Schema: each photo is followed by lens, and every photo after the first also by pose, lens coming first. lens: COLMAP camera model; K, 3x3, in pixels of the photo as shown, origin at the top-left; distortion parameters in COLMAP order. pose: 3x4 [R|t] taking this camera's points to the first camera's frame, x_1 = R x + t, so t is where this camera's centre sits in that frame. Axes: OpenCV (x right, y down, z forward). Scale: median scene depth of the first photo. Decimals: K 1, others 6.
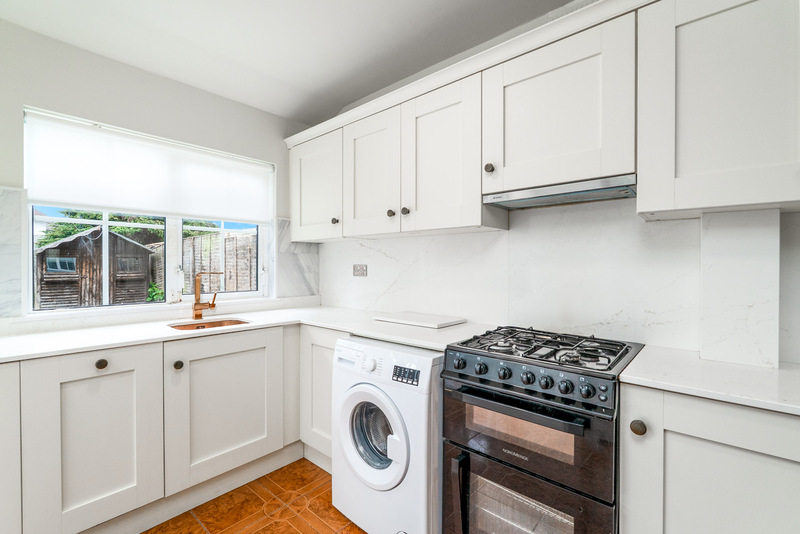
lens RADIAL K [[353.3, 0, 402.7], [0, 353.3, 264.2], [0, 0, 1]] dist [-0.000982, -0.000108]
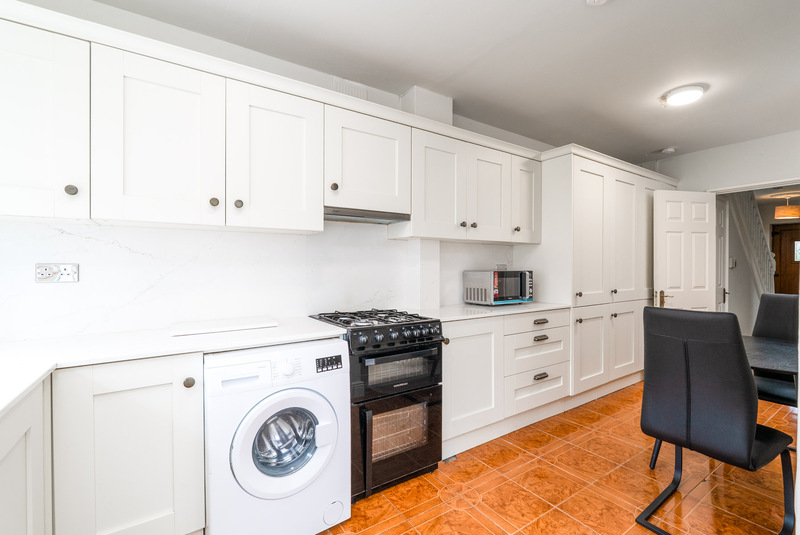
lens RADIAL K [[353.3, 0, 402.7], [0, 353.3, 264.7], [0, 0, 1]] dist [-0.000982, -0.000108]
pose [[0.259870, 0.002121, 0.965641, -0.987722], [-0.000816, 0.999998, -0.001977, 0.007484], [-0.965643, -0.000275, 0.259871, 0.485239]]
